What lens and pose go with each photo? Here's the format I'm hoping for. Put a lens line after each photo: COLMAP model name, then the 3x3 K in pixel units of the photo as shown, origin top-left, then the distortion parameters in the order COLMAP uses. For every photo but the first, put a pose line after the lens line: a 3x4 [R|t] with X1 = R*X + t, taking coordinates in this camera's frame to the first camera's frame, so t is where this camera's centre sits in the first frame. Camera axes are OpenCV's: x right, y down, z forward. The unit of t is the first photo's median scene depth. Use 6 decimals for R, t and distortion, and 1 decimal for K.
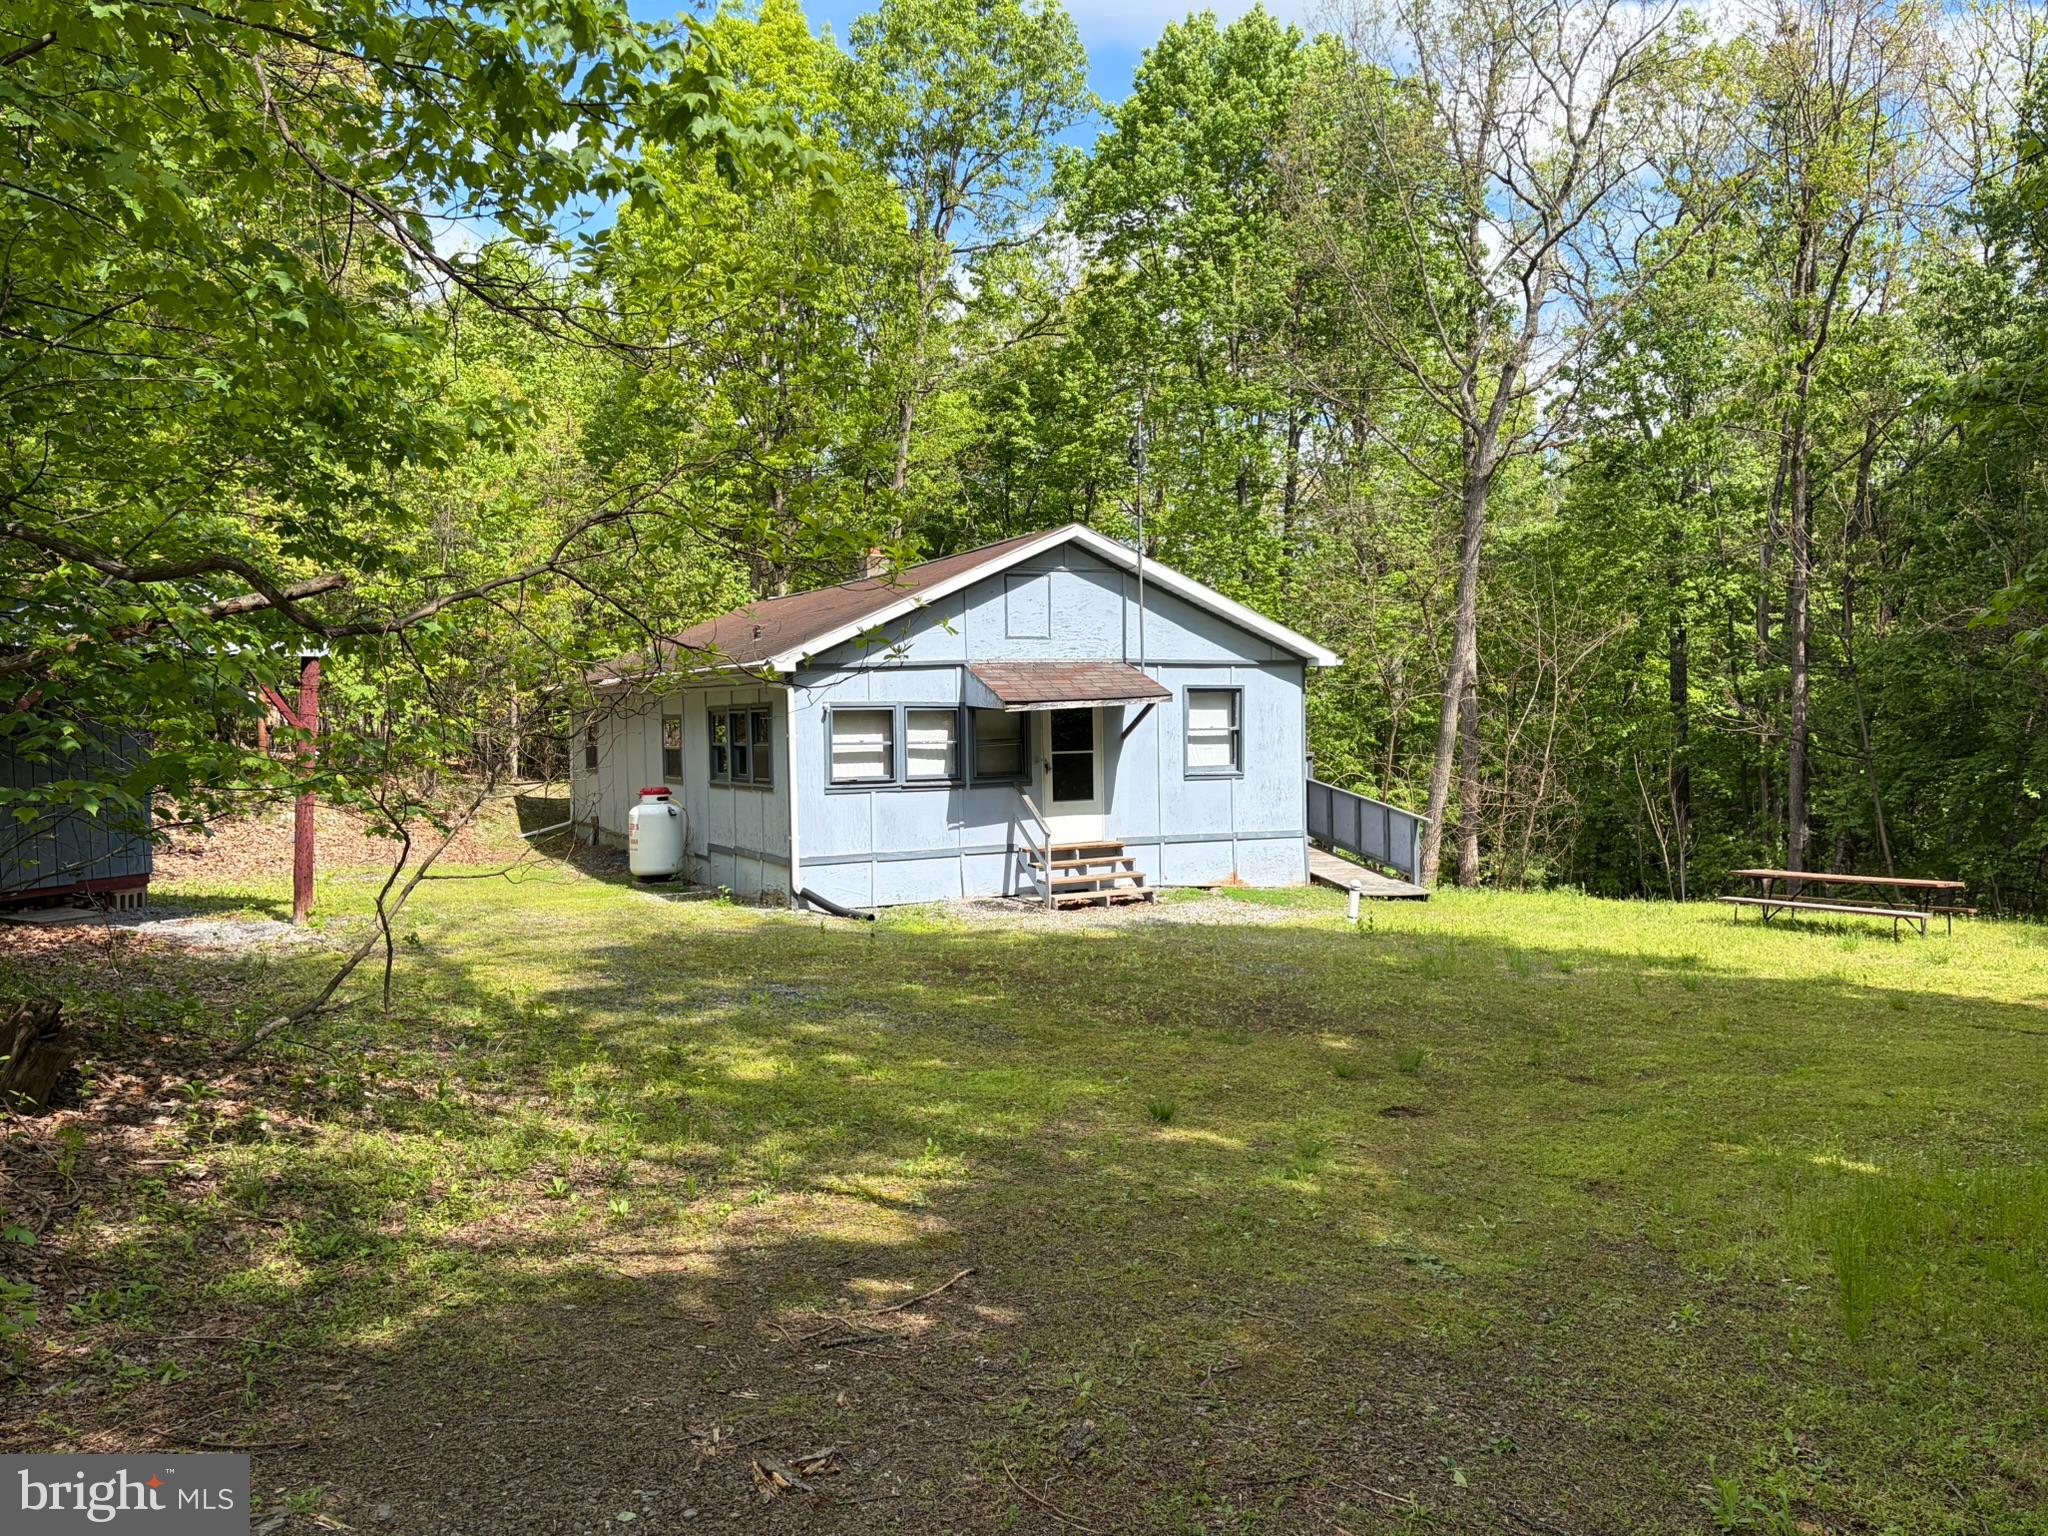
lens RADIAL K [[1613.3, 0, 1024.0], [0, 1613.3, 768.0], [0, 0, 1]] dist [0.004604, 0.001245]
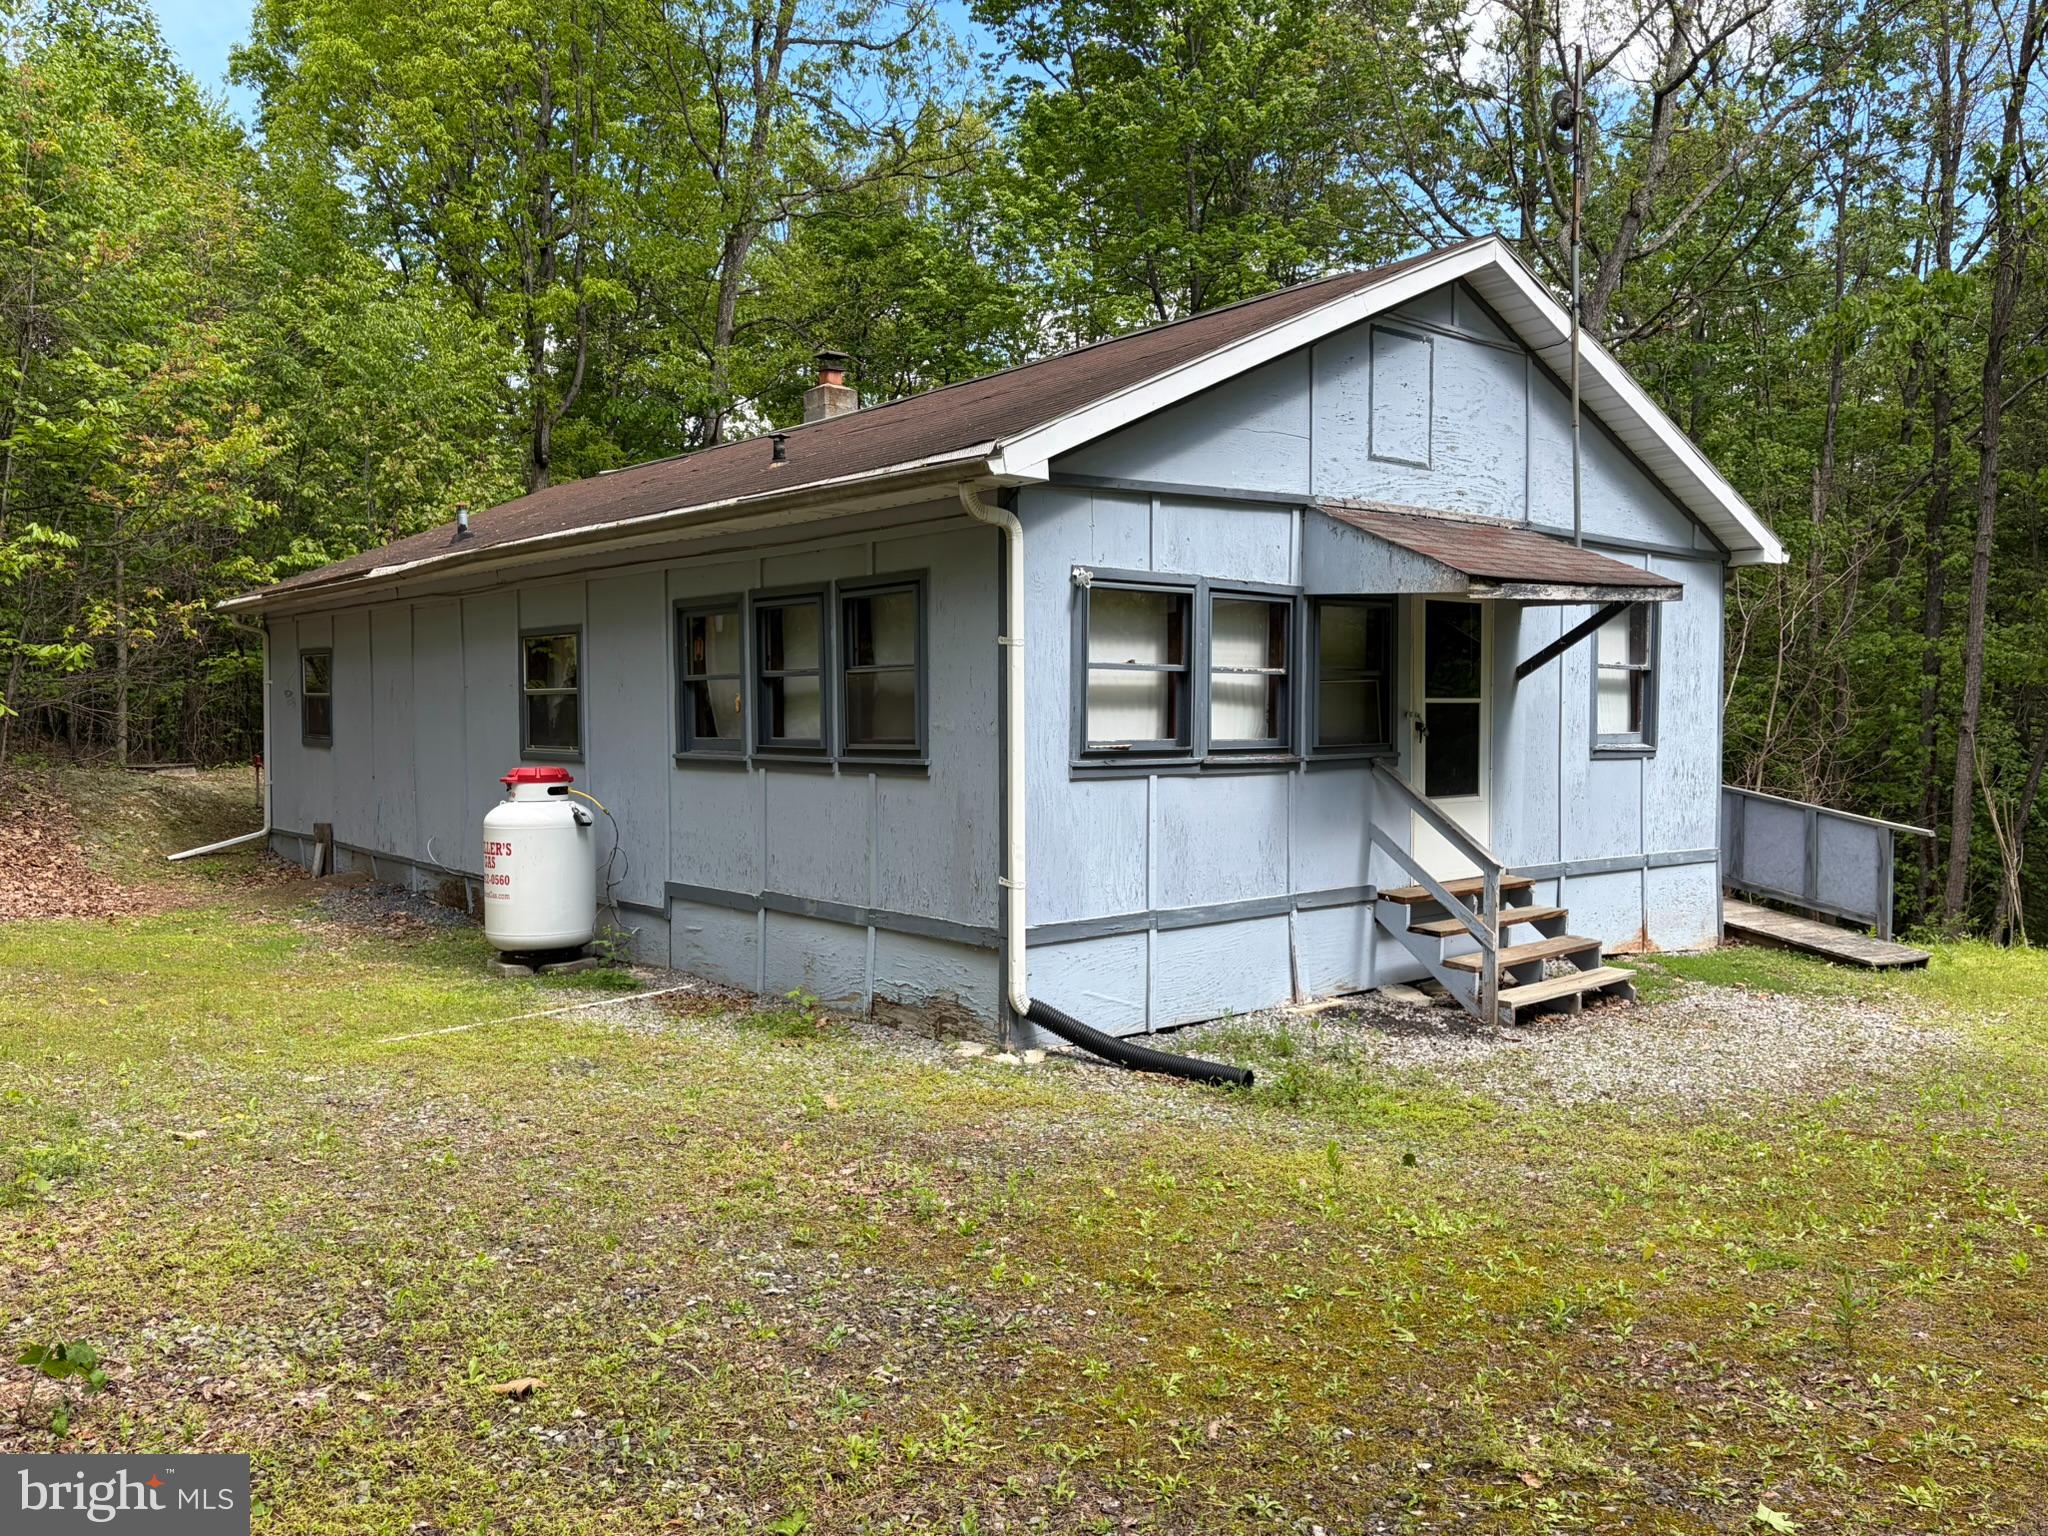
lens RADIAL K [[1613.3, 0, 1024.0], [0, 1613.3, 768.0], [0, 0, 1]] dist [0.004604, 0.001245]
pose [[0.972323, 0.006815, 0.233543, -0.223493], [-0.006861, 0.999976, -0.000613, 0.012820], [-0.233541, -0.001007, 0.972346, 0.550845]]
